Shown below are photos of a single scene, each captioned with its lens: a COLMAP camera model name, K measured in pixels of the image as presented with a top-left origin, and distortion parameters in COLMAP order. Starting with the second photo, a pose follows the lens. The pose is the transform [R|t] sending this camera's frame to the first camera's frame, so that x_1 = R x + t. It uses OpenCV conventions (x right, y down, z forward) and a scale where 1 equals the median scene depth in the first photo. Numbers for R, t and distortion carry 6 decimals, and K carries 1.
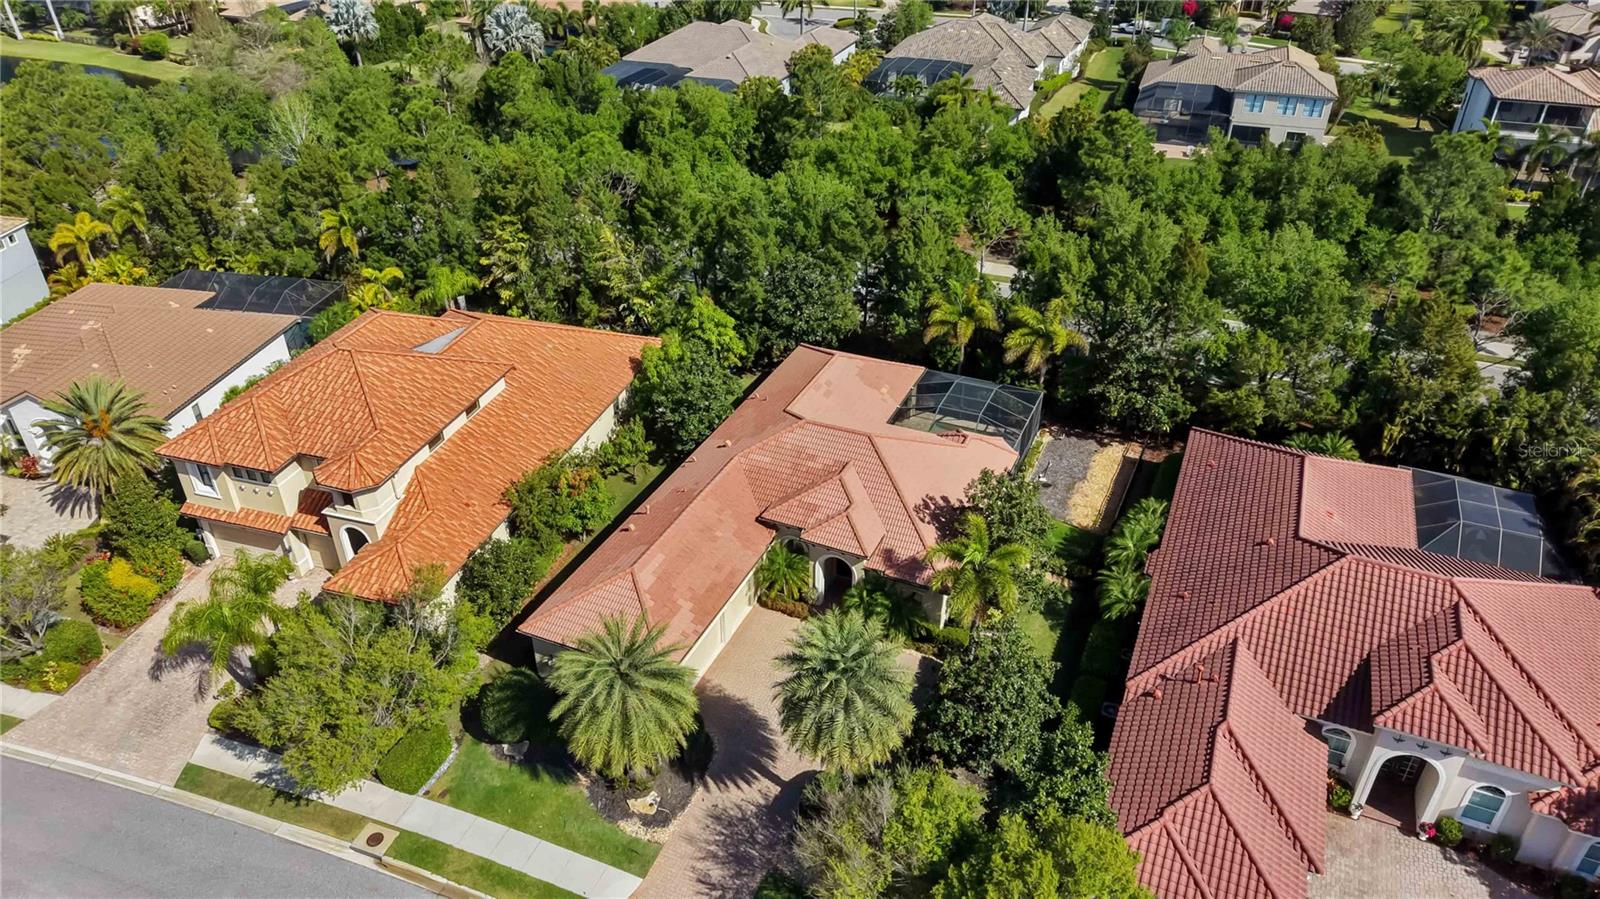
lens RADIAL K [[1077.4, 0, 798.3], [0, 1077.4, 448.0], [0, 0, 1]] dist [0.004308, 0.005315]
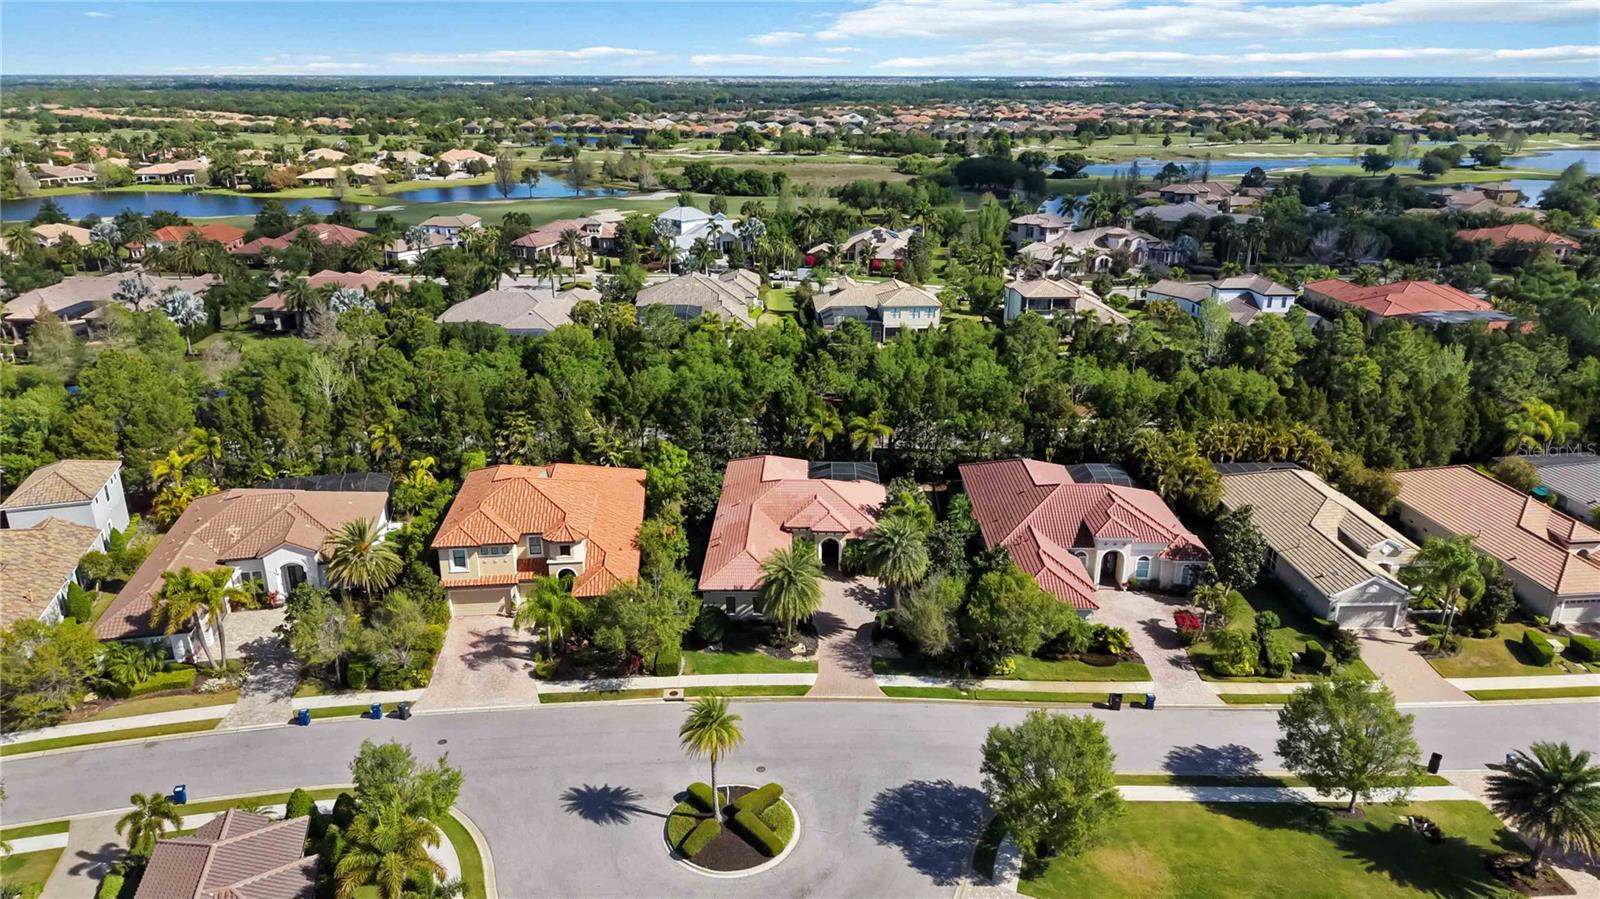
lens RADIAL K [[1074.9, 0, 800.0], [0, 1074.9, 449.5], [0, 0, 1]] dist [0.066622, -0.103992]
pose [[0.919550, -0.127151, 0.371833, -0.537592], [0.206245, 0.961570, -0.181233, 0.219377], [-0.334500, 0.243341, 0.910437, -0.571939]]
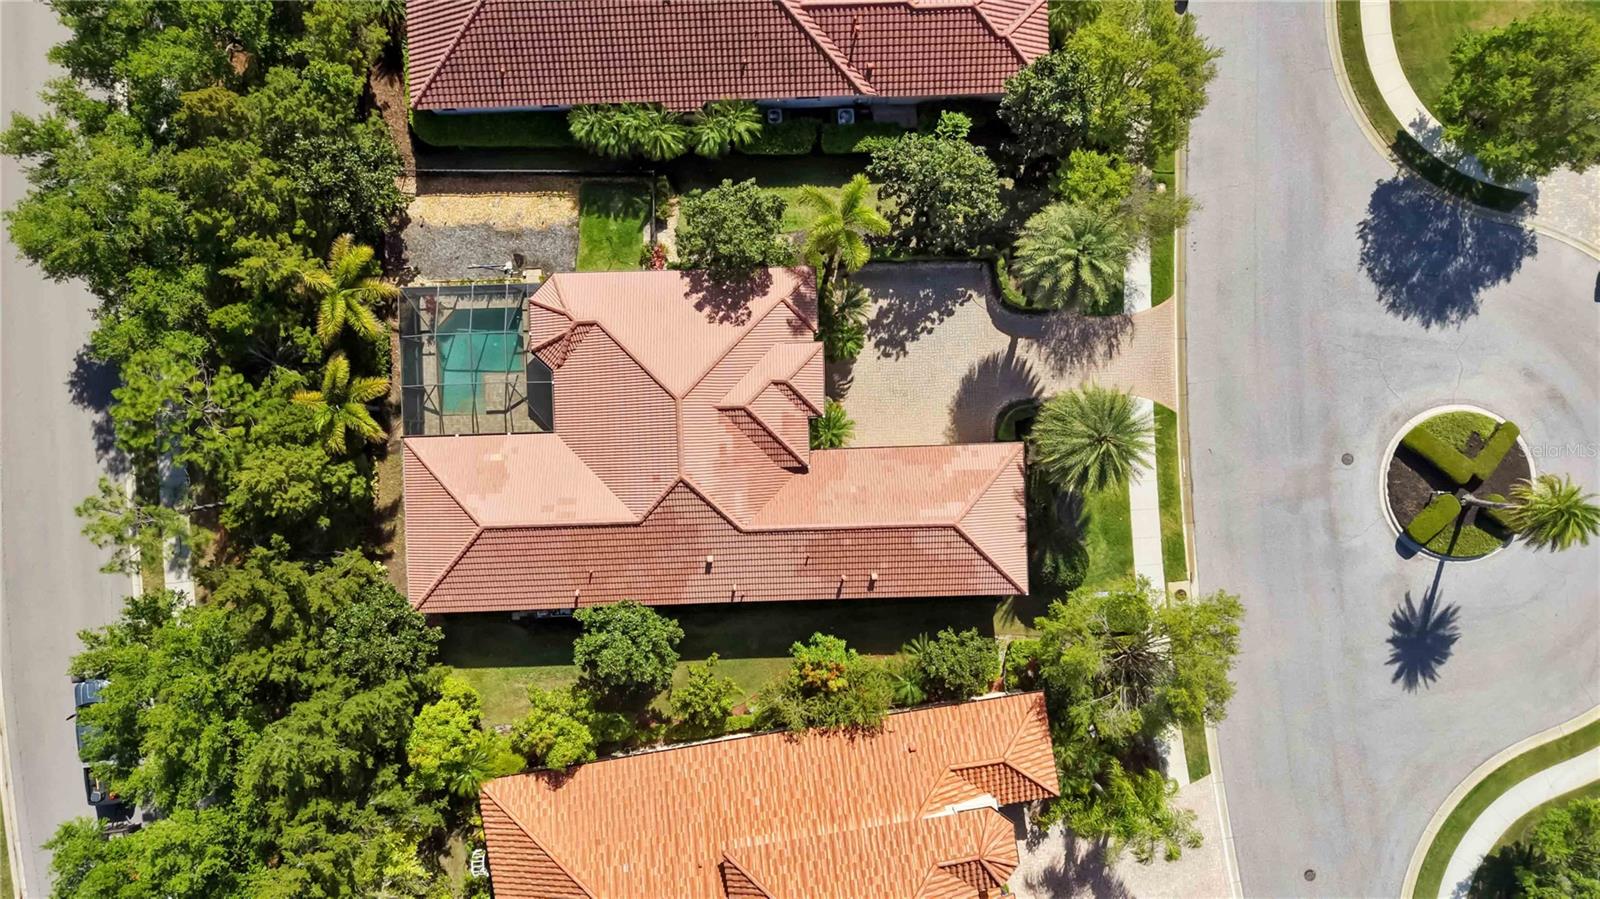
lens RADIAL K [[1074.9, 0, 800.0], [0, 1074.9, 449.5], [0, 0, 1]] dist [0.066622, -0.103992]
pose [[-0.437830, -0.899047, -0.004489, -0.010787], [0.482991, -0.239418, 0.842258, -0.617213], [-0.758304, 0.366598, 0.539056, 0.364332]]
